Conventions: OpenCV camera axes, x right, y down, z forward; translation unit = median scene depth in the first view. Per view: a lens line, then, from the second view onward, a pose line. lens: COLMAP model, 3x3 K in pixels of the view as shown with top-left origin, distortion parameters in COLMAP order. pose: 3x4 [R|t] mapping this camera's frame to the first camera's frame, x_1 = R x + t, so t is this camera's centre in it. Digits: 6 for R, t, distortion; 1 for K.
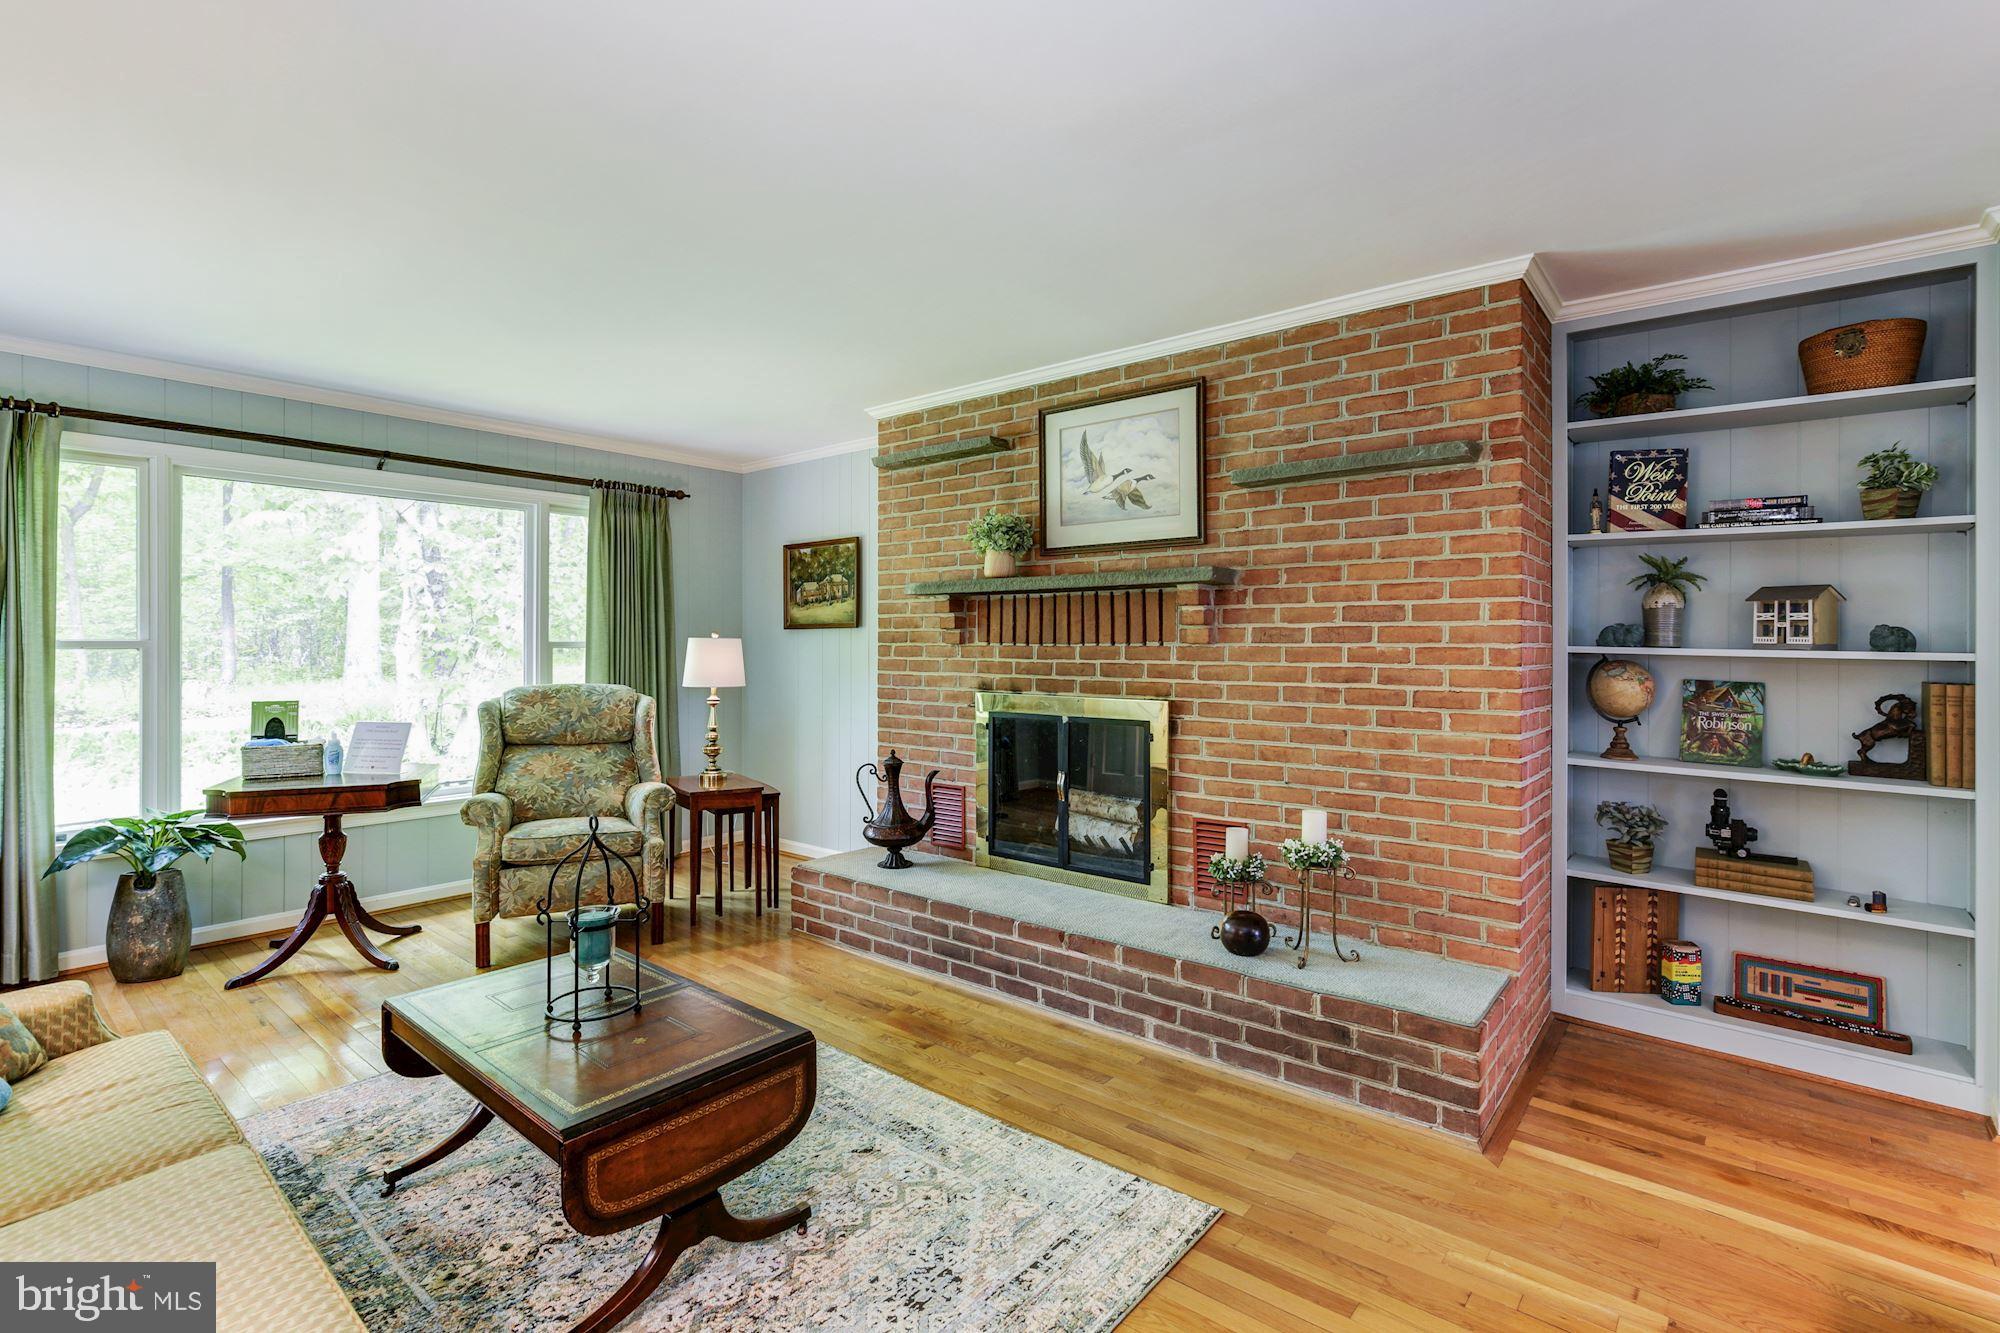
lens RADIAL K [[923.7, 0, 985.8], [0, 923.7, 647.4], [0, 0, 1]] dist [0.000434, 0.001822]
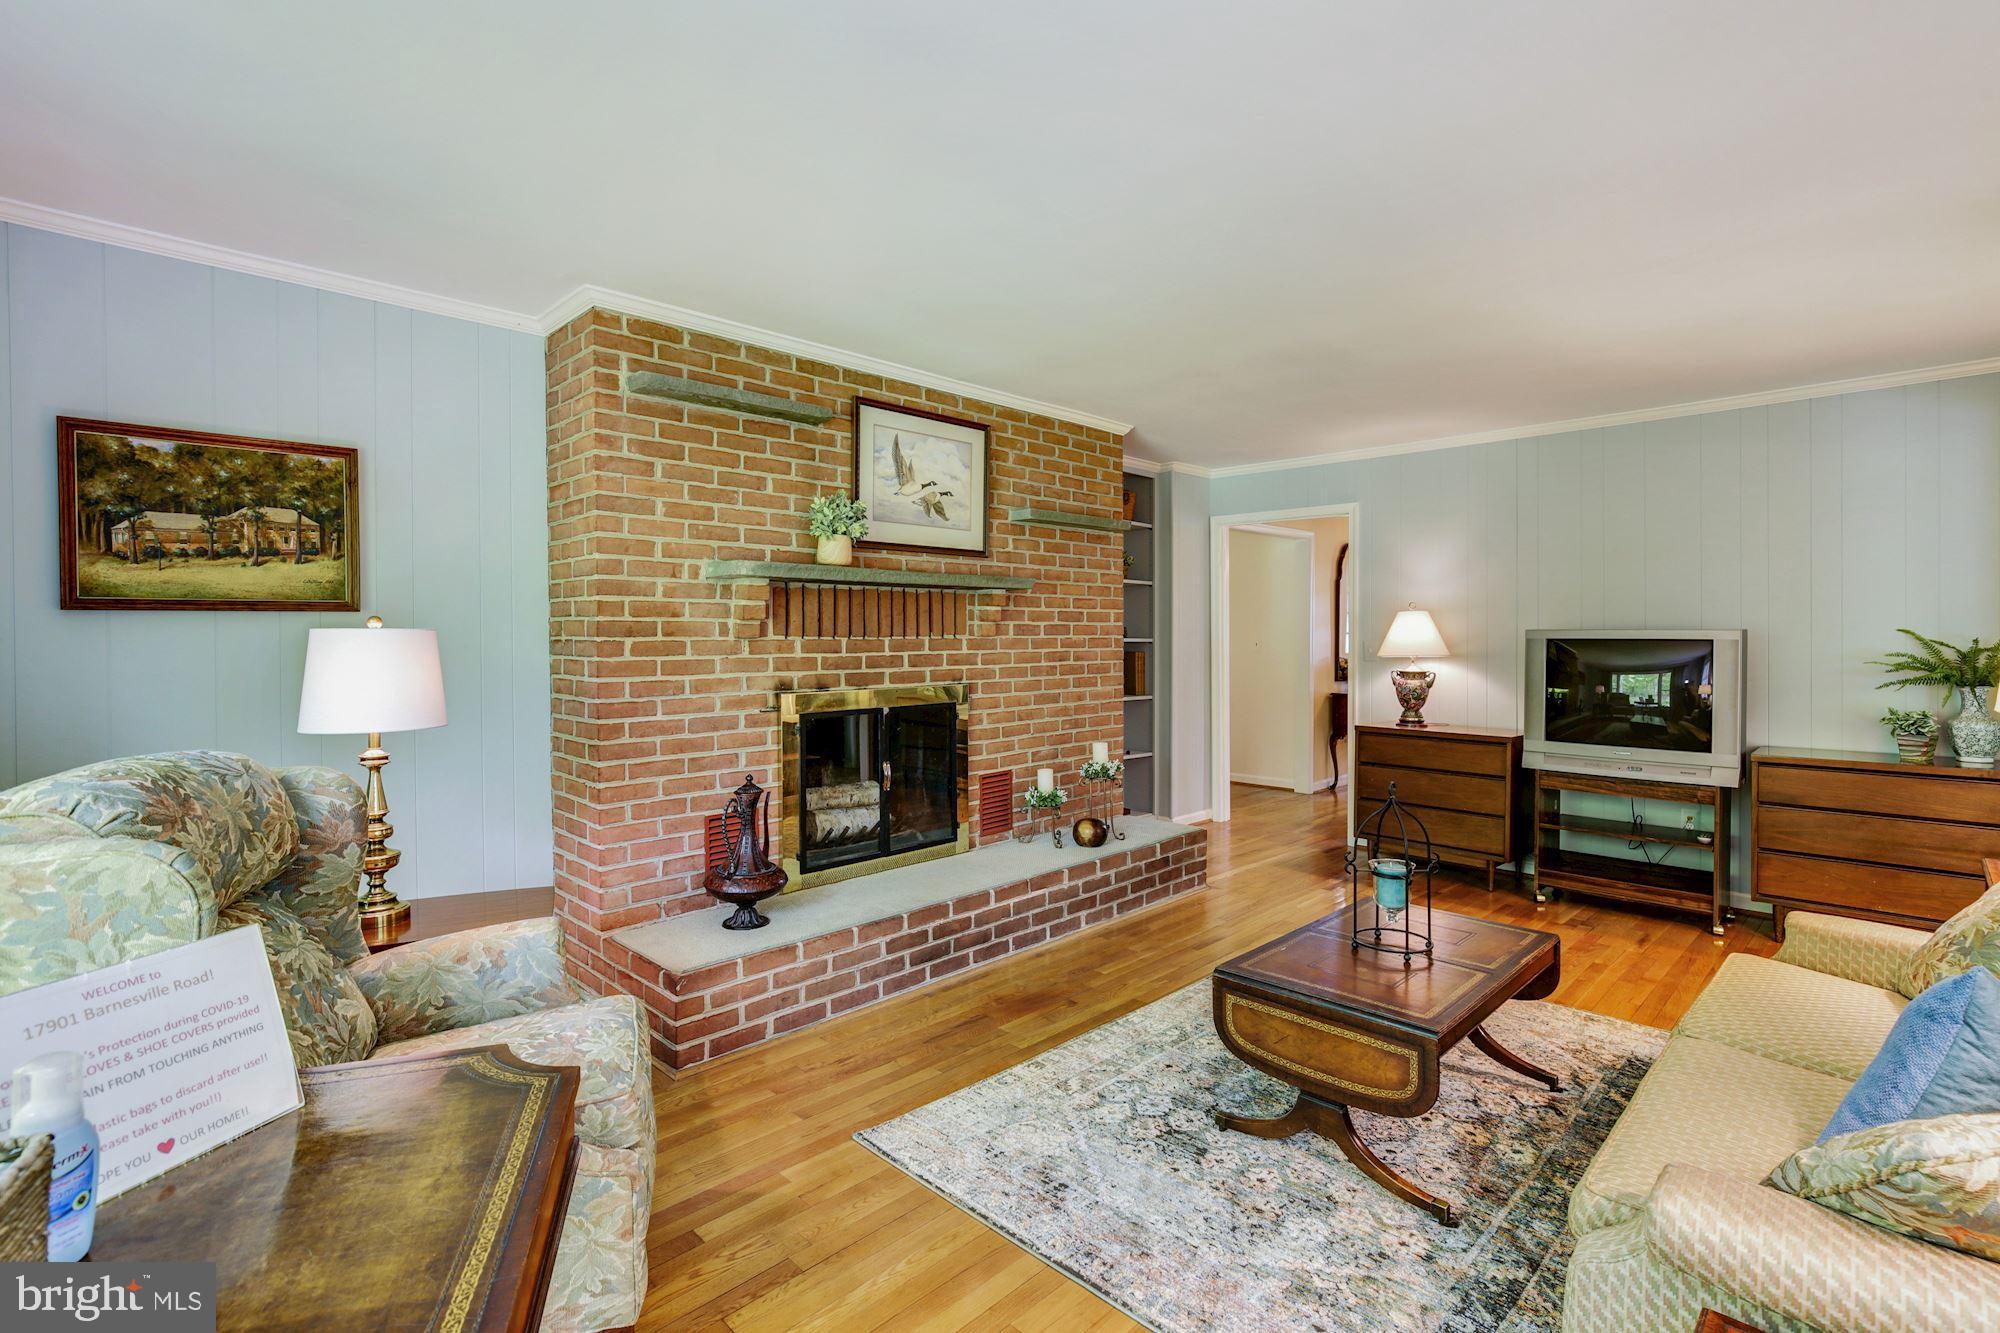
lens RADIAL K [[923.7, 0, 992.0], [0, 923.7, 649.2], [0, 0, 1]] dist [0.000434, 0.001822]
pose [[0.098055, -0.017145, 0.995033, -1.095637], [0.007998, 0.999833, 0.016439, -0.007328], [-0.995149, 0.006346, 0.098176, 0.928062]]
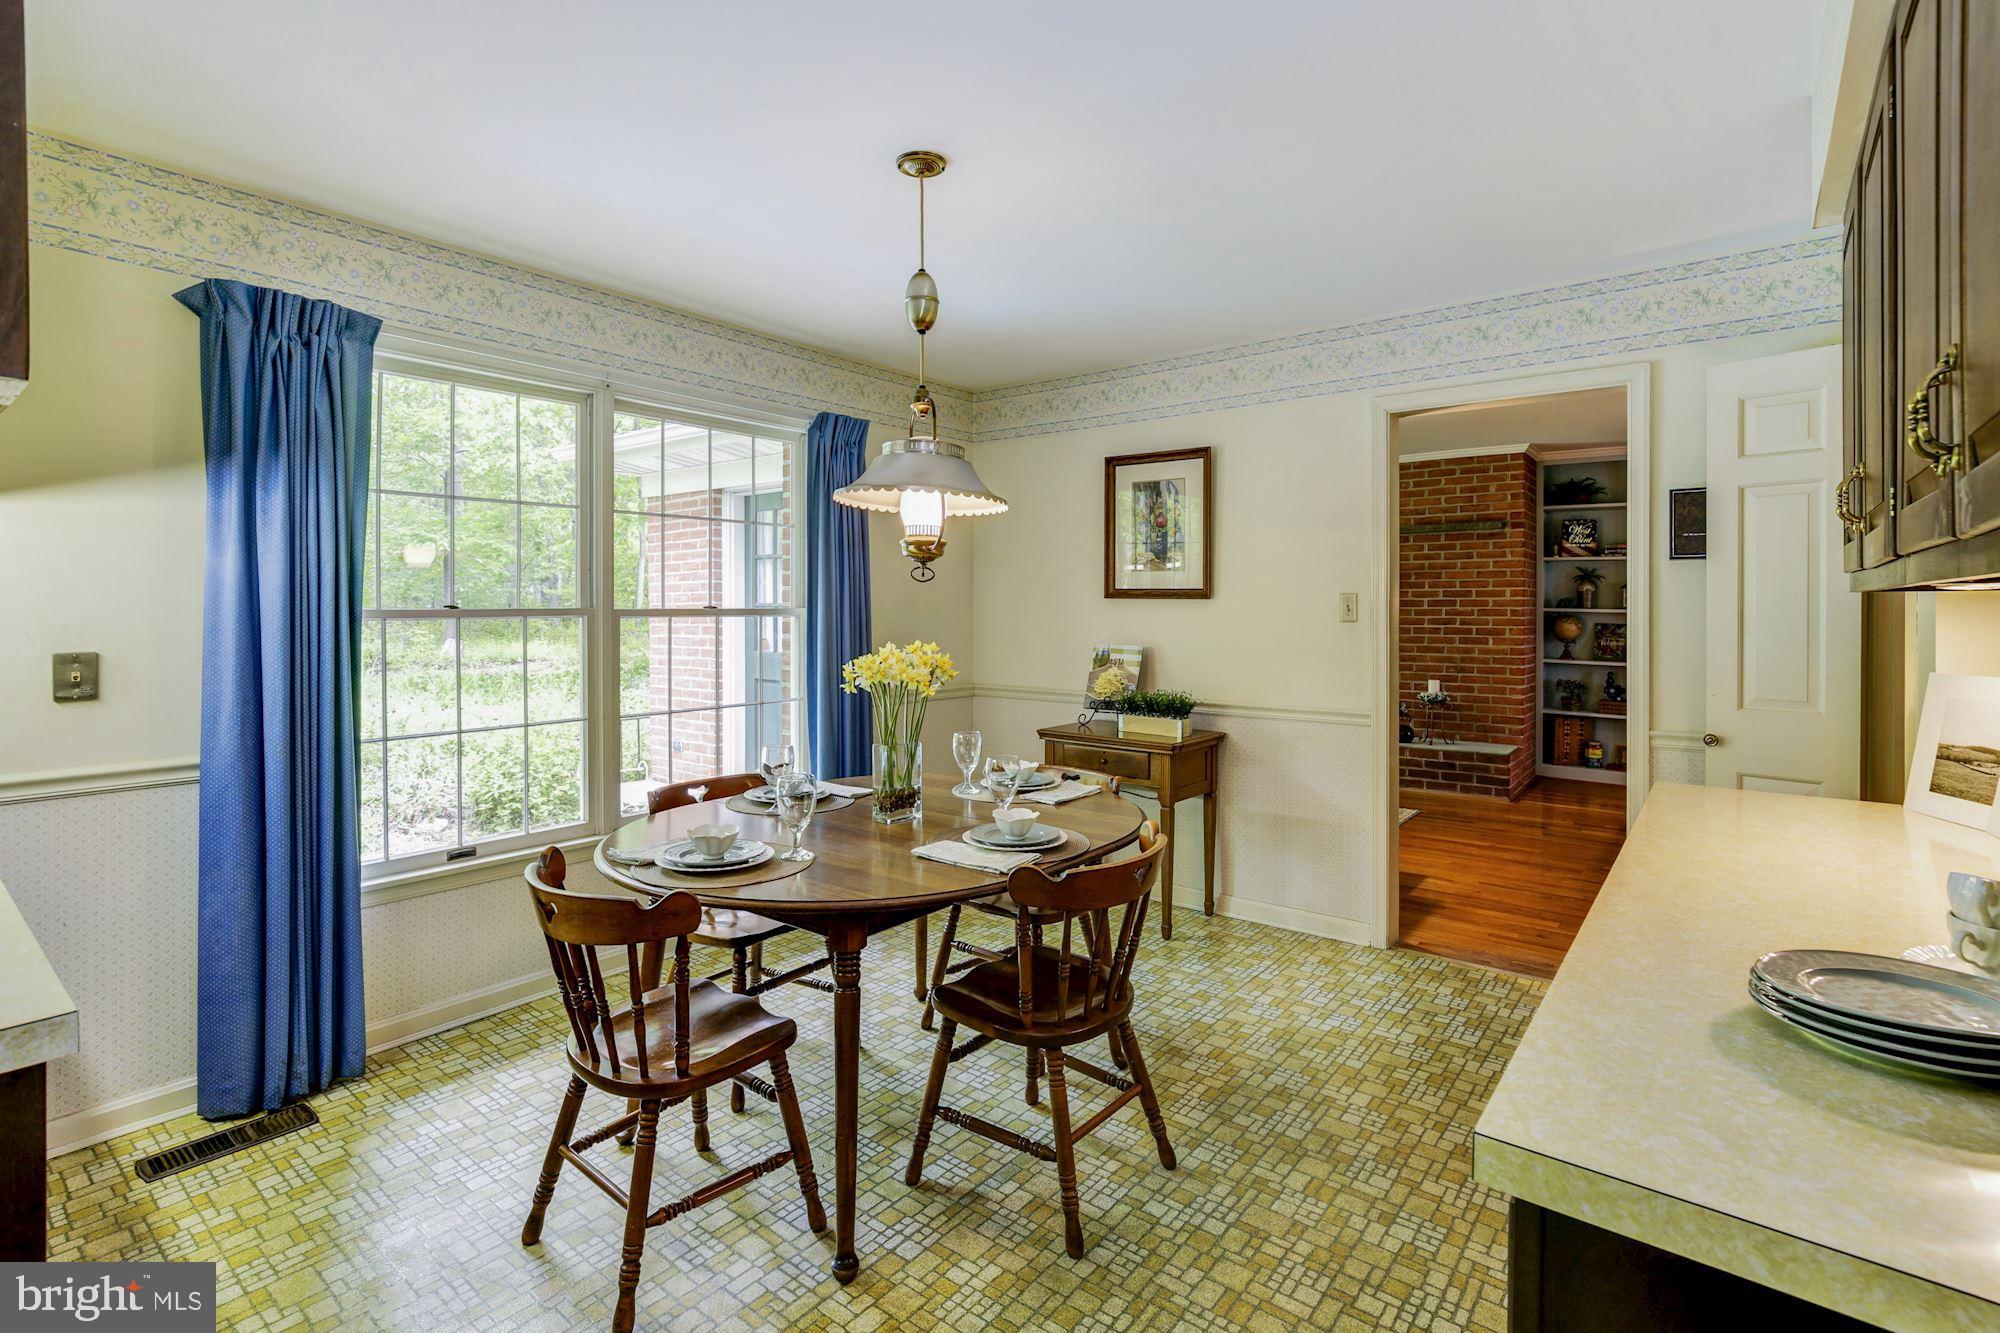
lens RADIAL K [[923.7, 0, 981.7], [0, 923.7, 617.7], [0, 0, 1]] dist [0.000434, 0.001822]
pose [[0.999914, -0.002075, 0.012987, -0.722579], [0.002002, 0.999982, 0.005627, 0.006158], [-0.012999, -0.005601, 0.999900, -1.160285]]
